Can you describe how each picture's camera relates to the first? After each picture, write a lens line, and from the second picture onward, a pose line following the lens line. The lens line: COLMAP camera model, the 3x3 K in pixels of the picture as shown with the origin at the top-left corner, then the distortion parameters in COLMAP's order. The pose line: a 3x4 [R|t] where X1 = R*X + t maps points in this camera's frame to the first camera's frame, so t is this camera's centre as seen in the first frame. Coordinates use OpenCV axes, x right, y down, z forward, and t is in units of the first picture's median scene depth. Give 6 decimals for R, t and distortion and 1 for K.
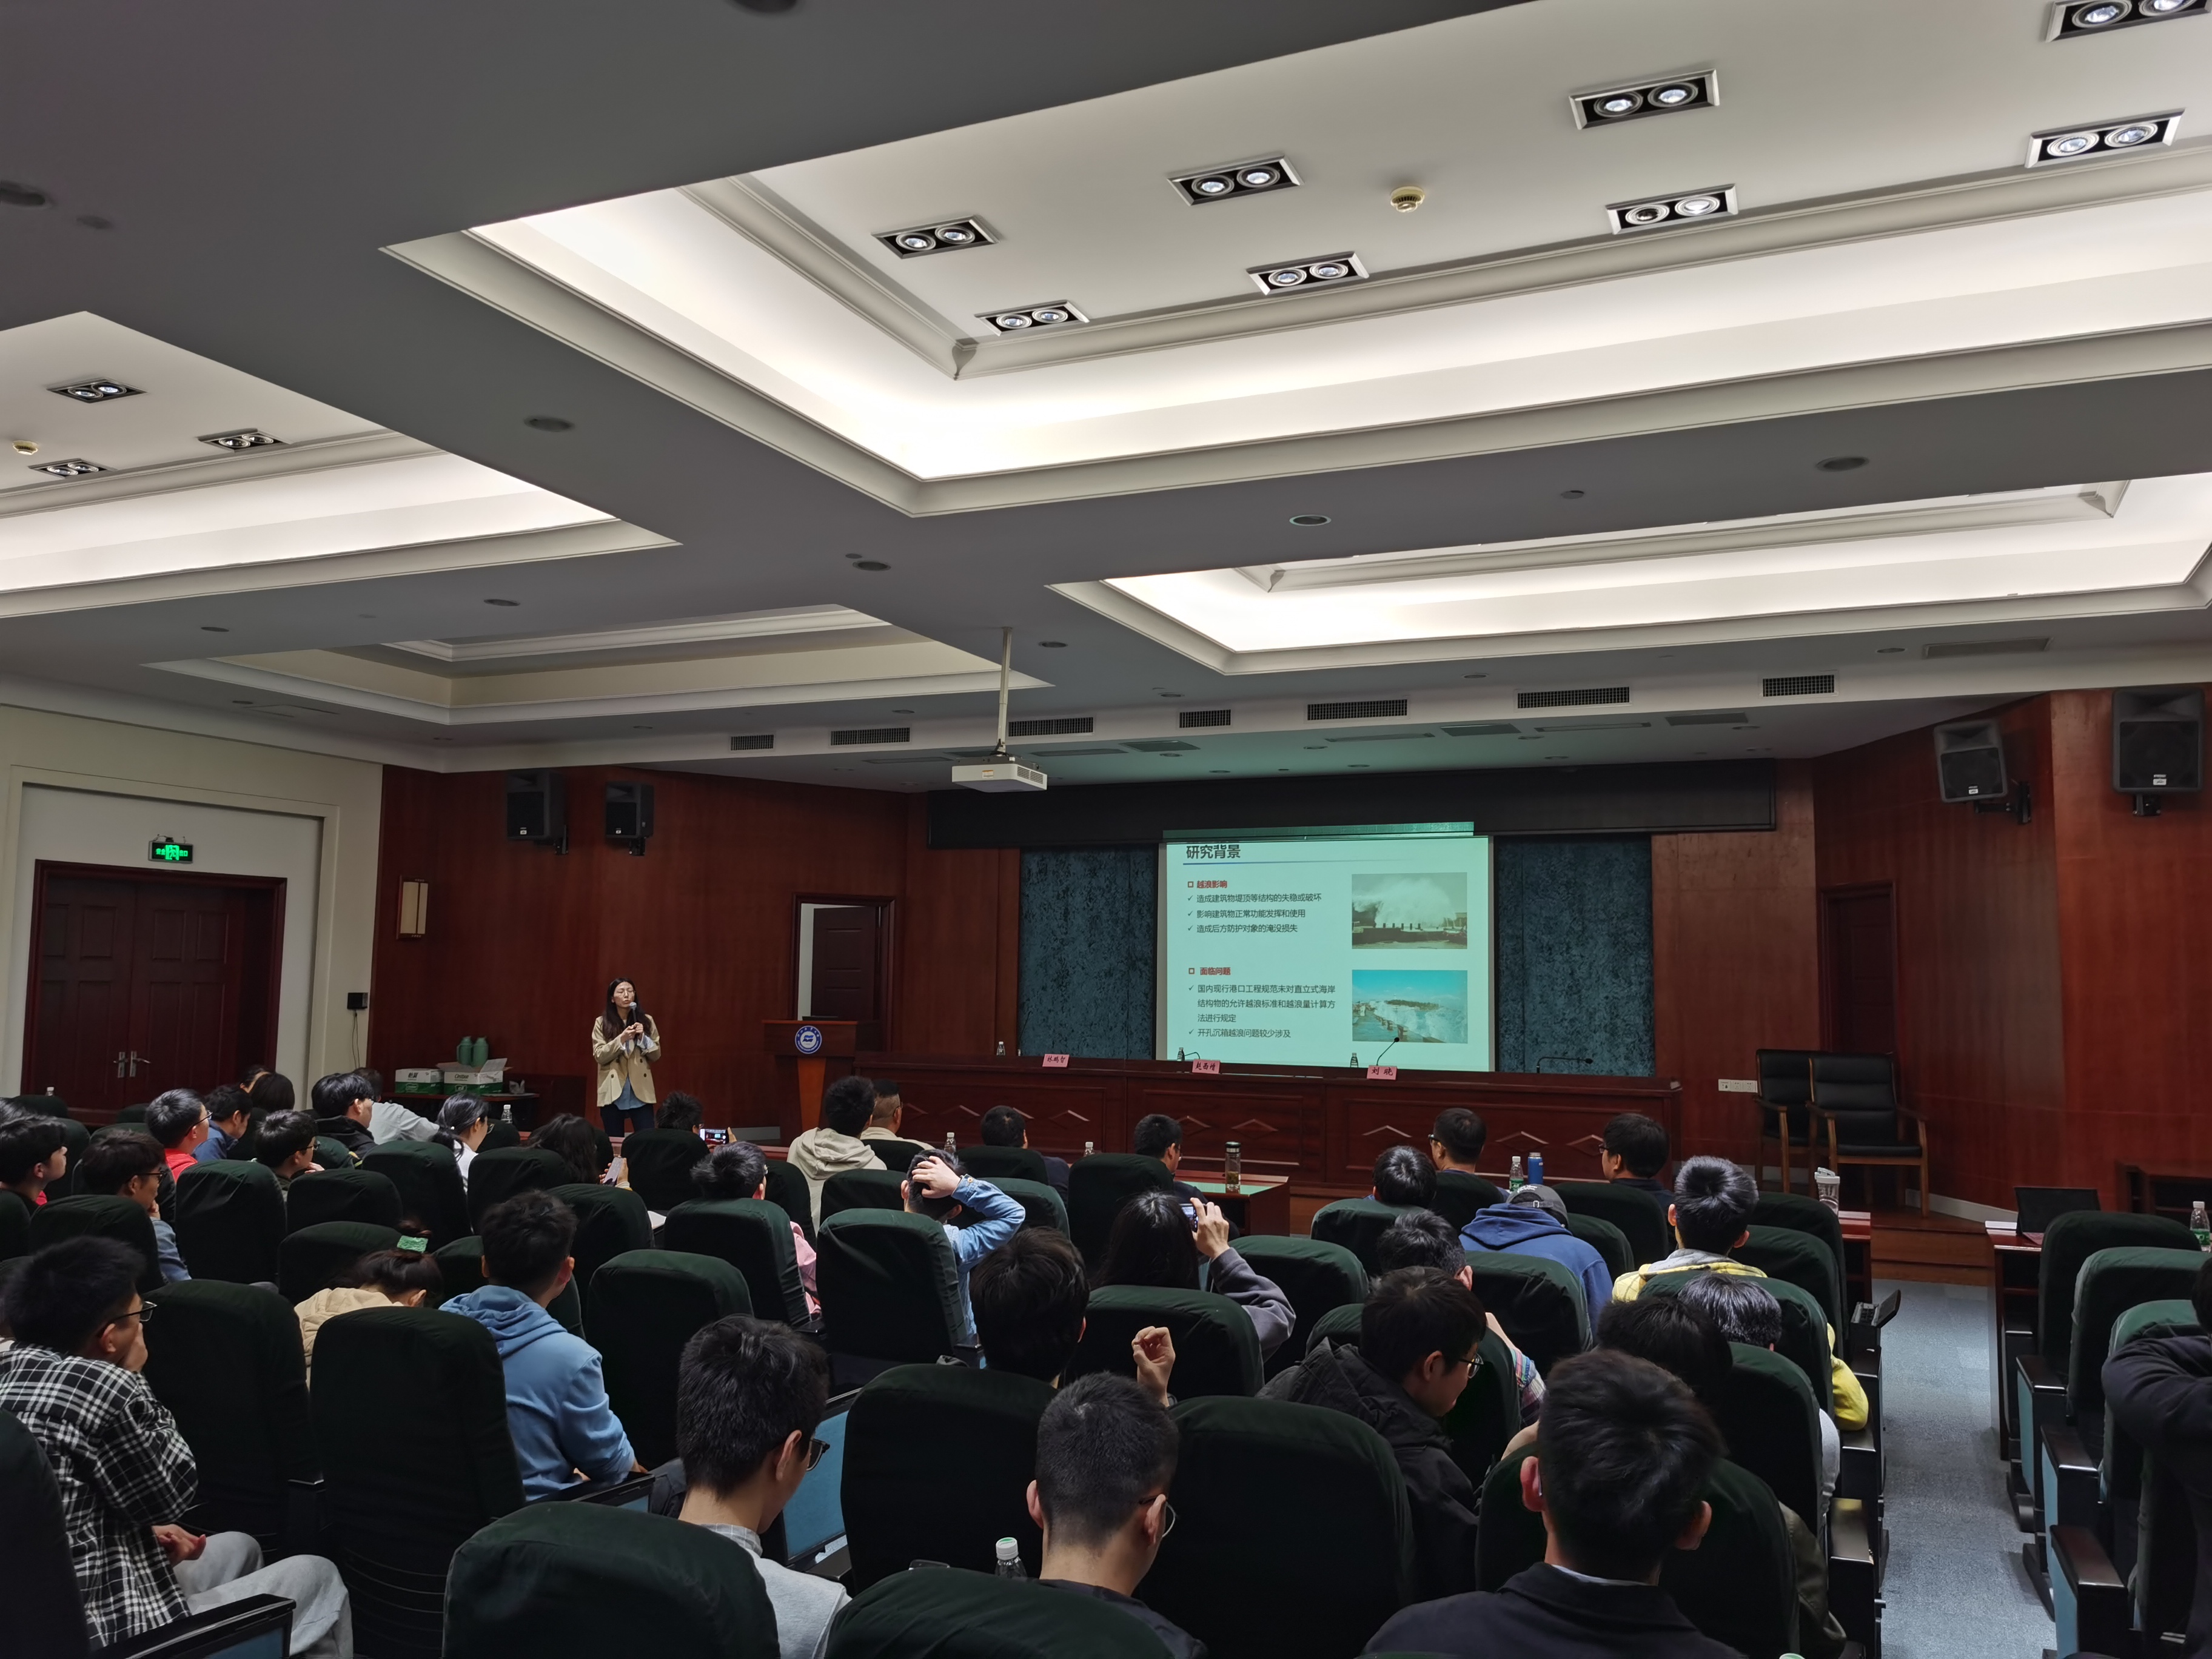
lens RADIAL K [[1736.8, 0, 1106.0], [0, 1736.8, 829.5], [0, 0, 1]] dist [0.006206, 0.002022]
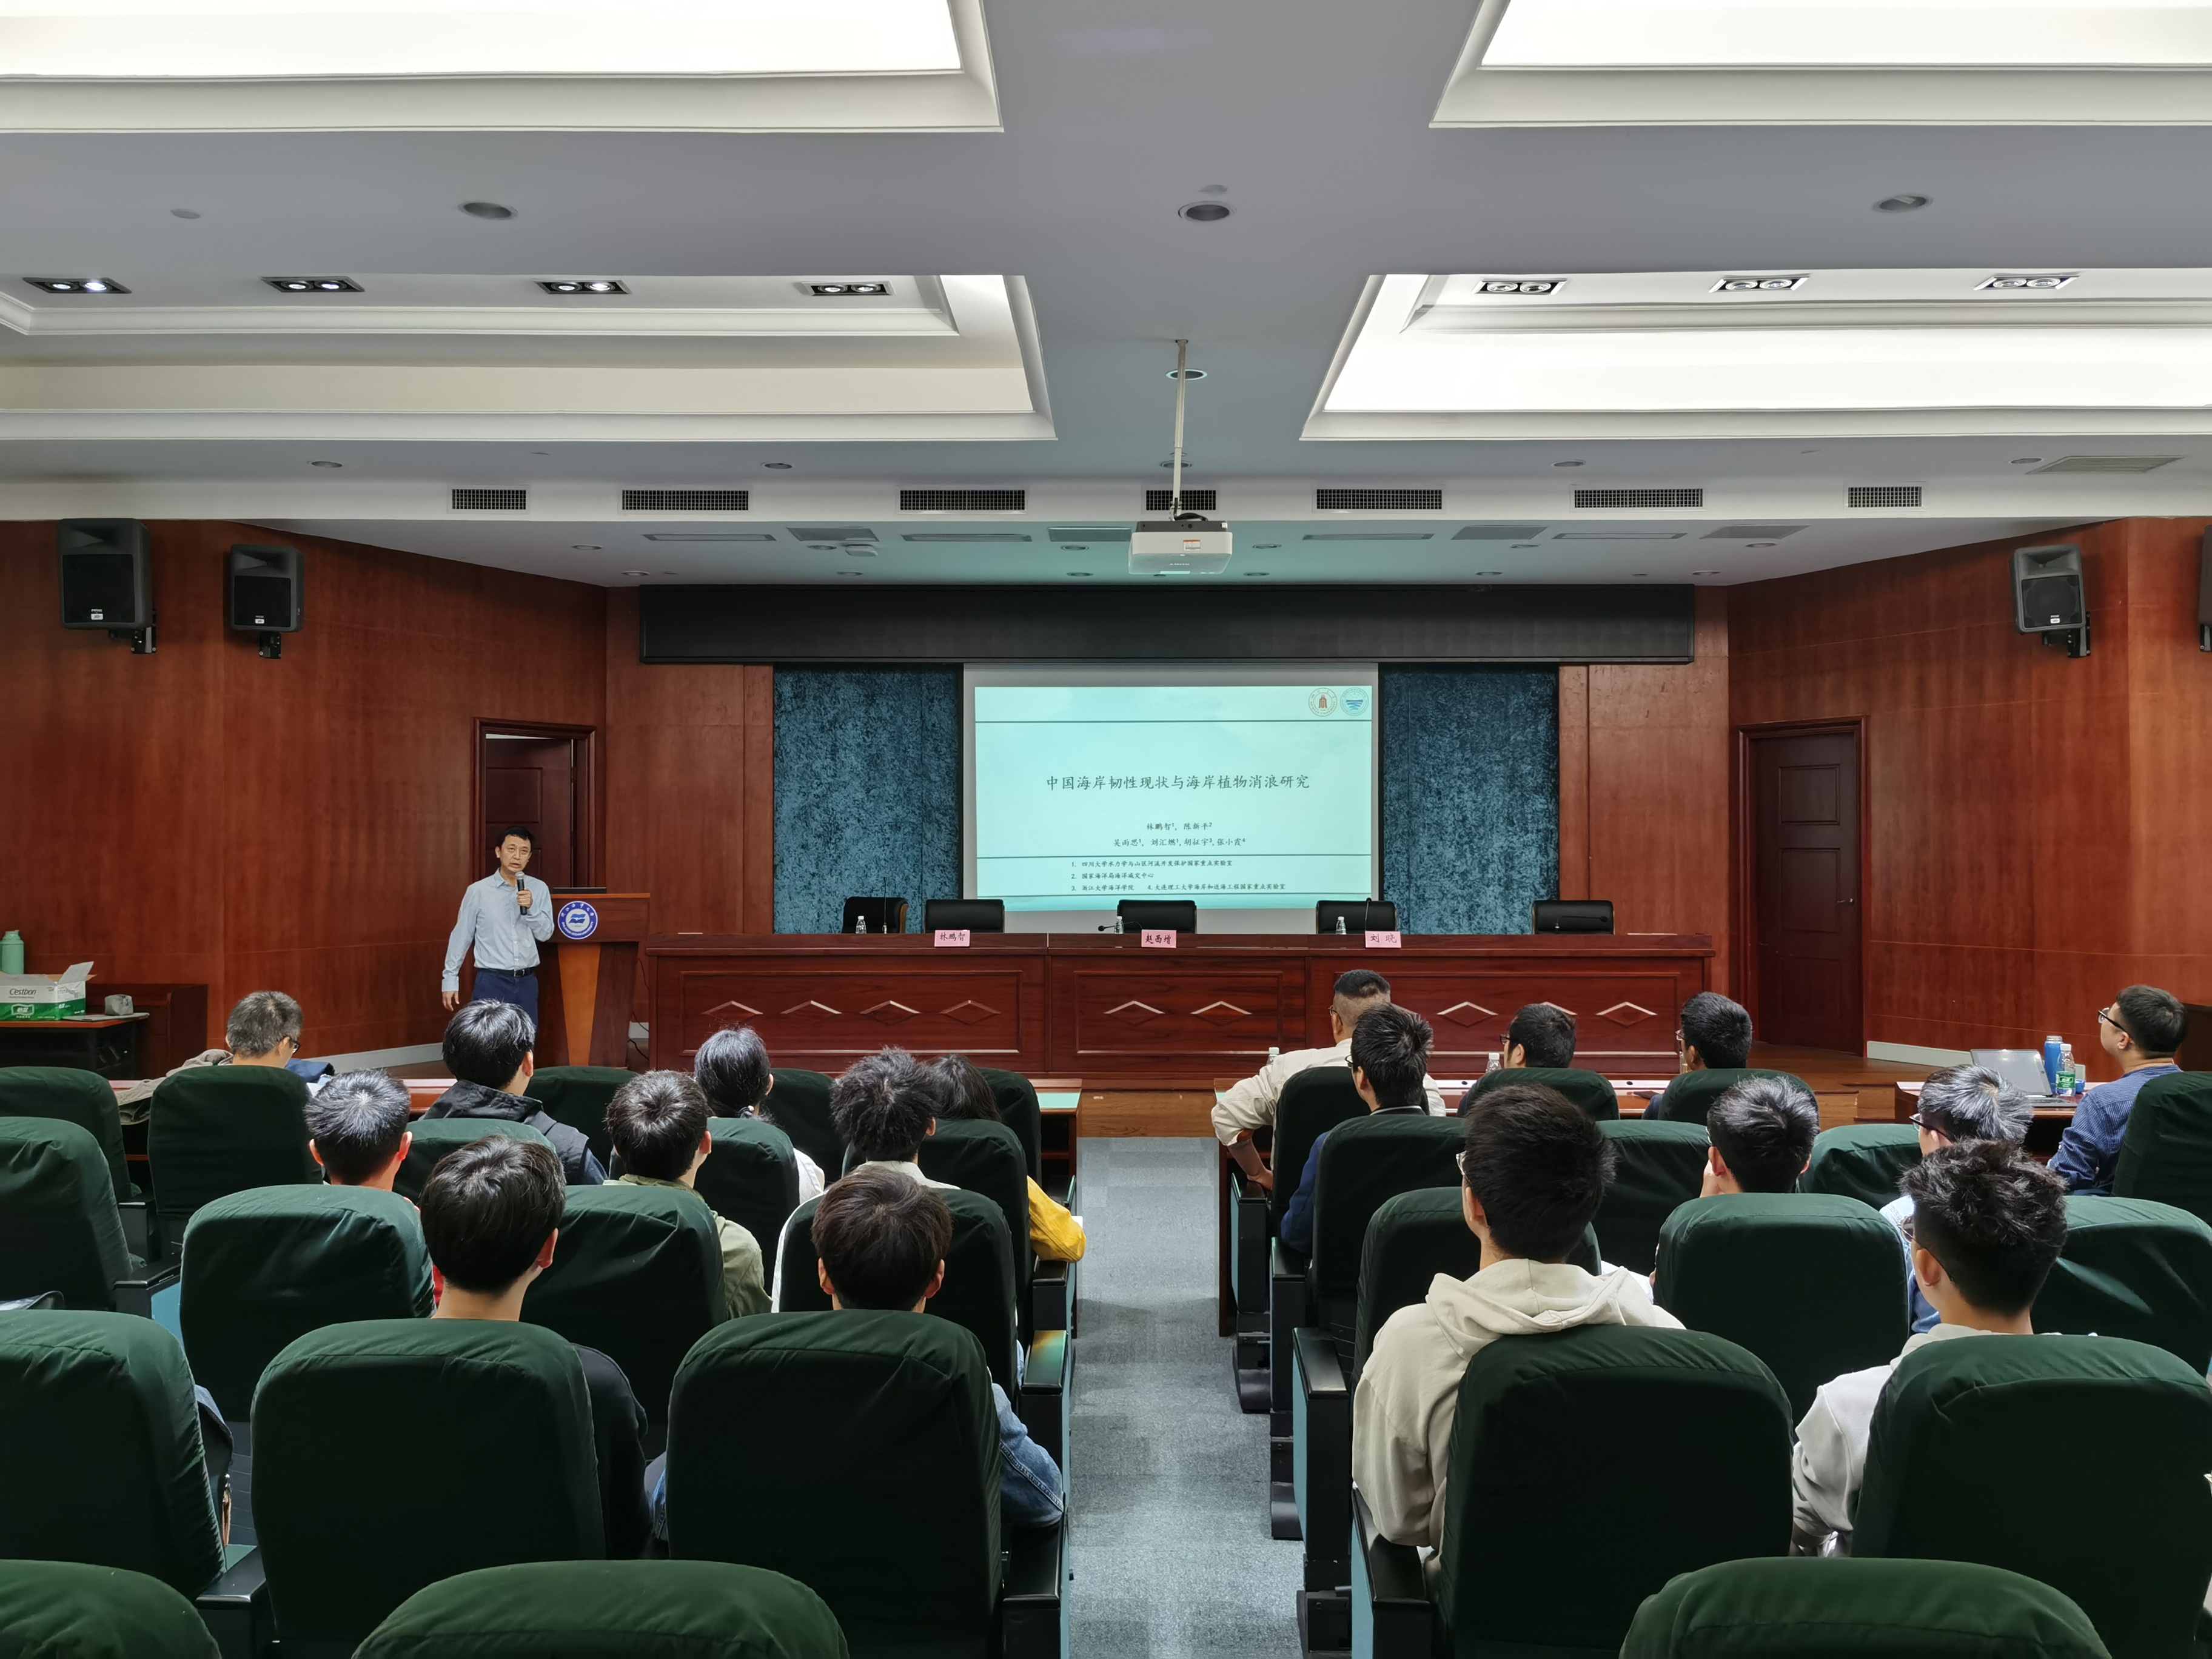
lens RADIAL K [[1831.5, 0, 1106.0], [0, 1831.5, 829.5], [0, 0, 1]] dist [0.033453, -0.004094]
pose [[0.914598, -0.009656, 0.404248, -0.279750], [-0.023899, 0.996676, 0.077878, 0.018641], [-0.403657, -0.080888, 0.911328, 0.220813]]
